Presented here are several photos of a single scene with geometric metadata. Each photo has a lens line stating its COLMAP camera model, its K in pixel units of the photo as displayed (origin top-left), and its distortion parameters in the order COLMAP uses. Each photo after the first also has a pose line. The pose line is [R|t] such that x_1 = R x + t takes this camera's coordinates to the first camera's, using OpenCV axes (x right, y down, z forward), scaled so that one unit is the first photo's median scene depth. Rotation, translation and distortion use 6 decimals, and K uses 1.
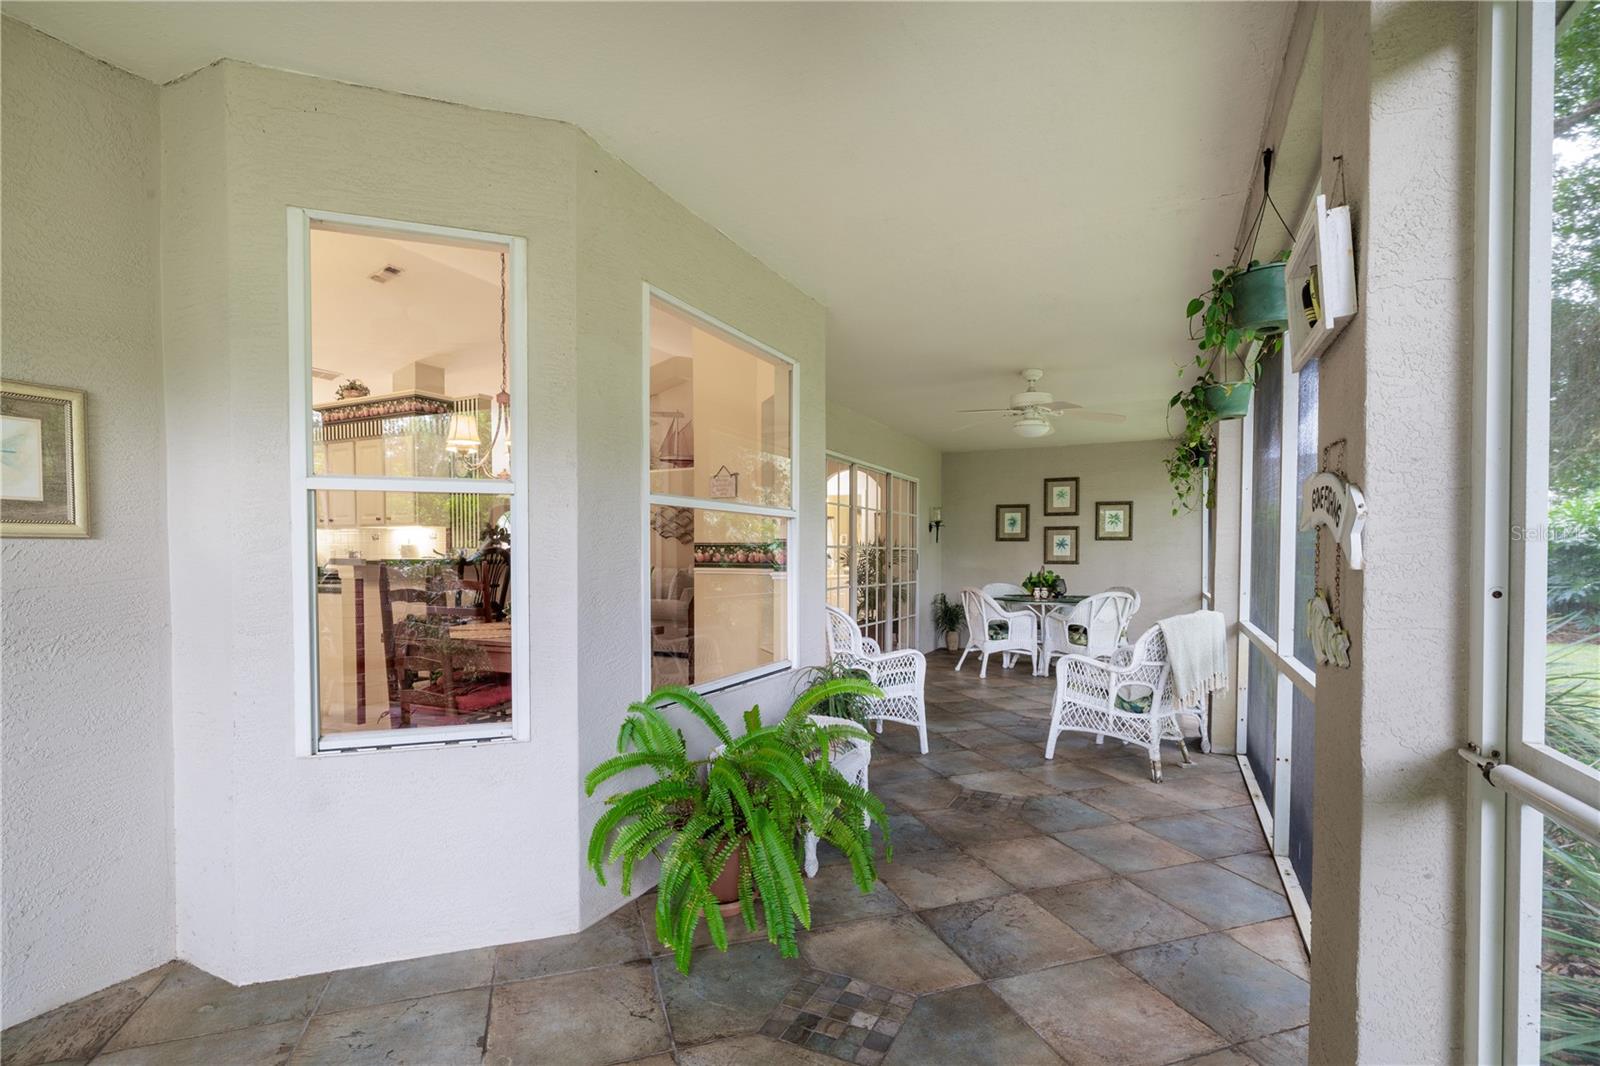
lens RADIAL K [[709.8, 0, 810.3], [0, 709.8, 548.8], [0, 0, 1]] dist [0.001543, 0.000165]
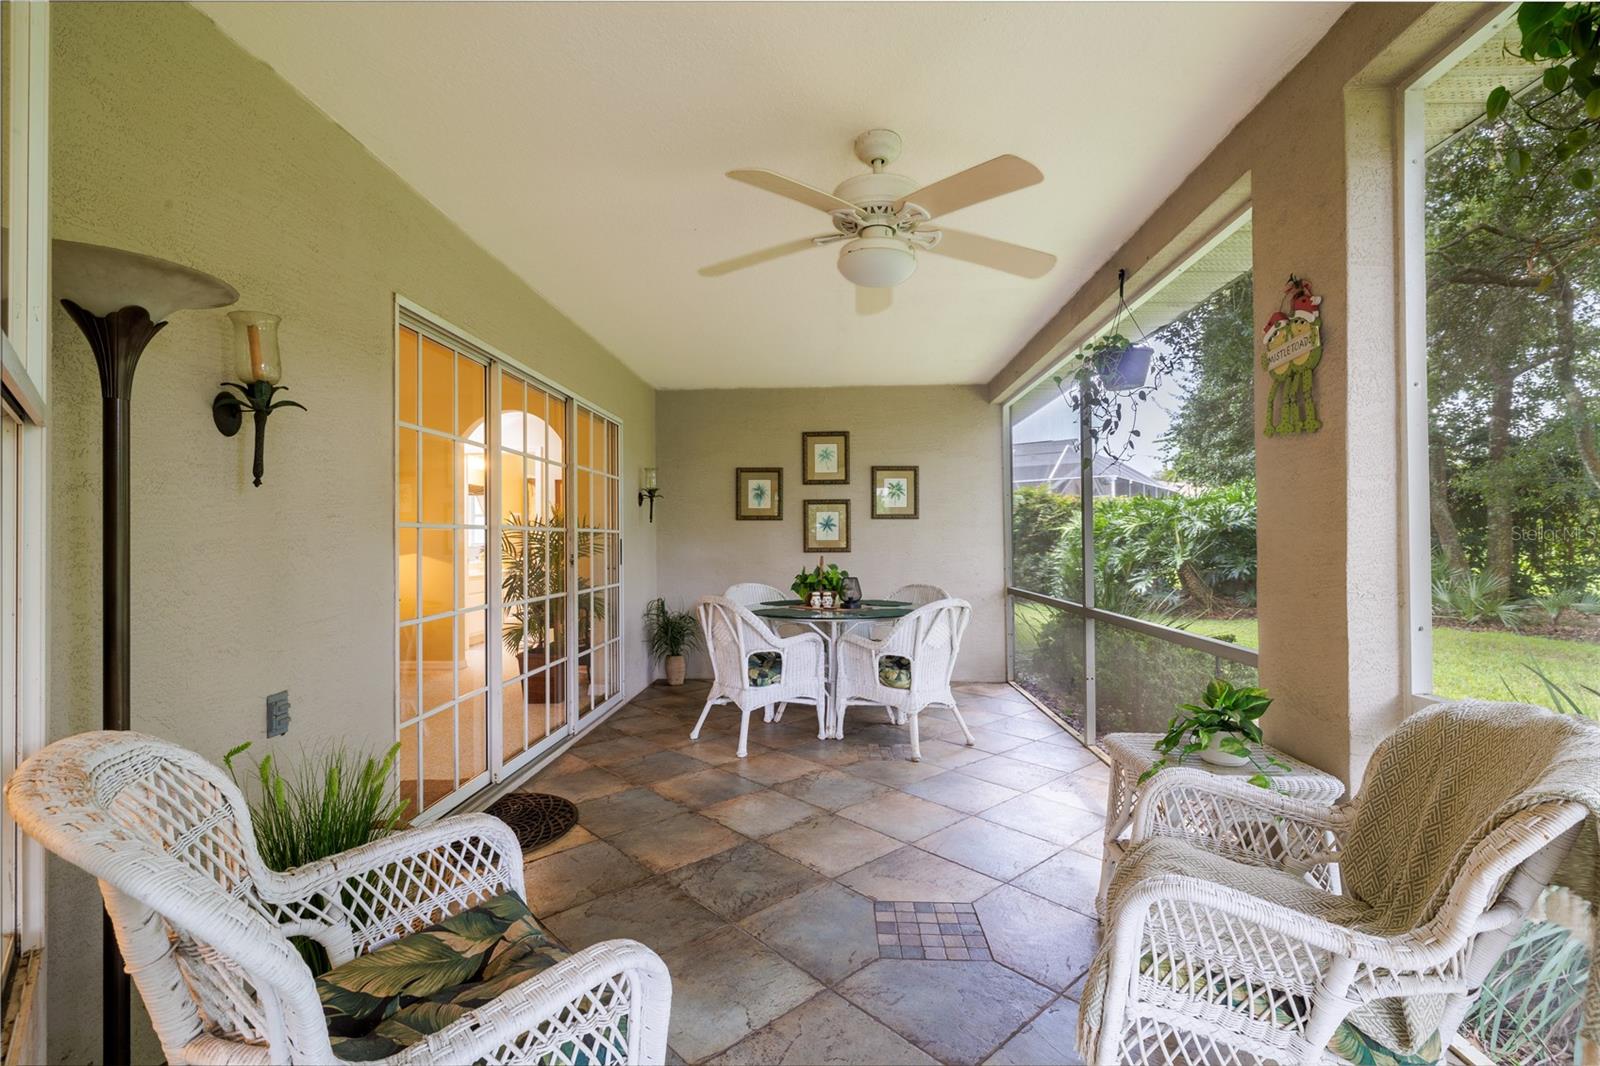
lens RADIAL K [[709.8, 0, 810.3], [0, 709.8, 548.8], [0, 0, 1]] dist [0.001543, 0.000165]
pose [[0.914286, -0.012141, 0.404887, 0.053531], [0.003368, 0.999744, 0.022373, 0.002215], [-0.405055, -0.019092, 0.914093, 0.385044]]
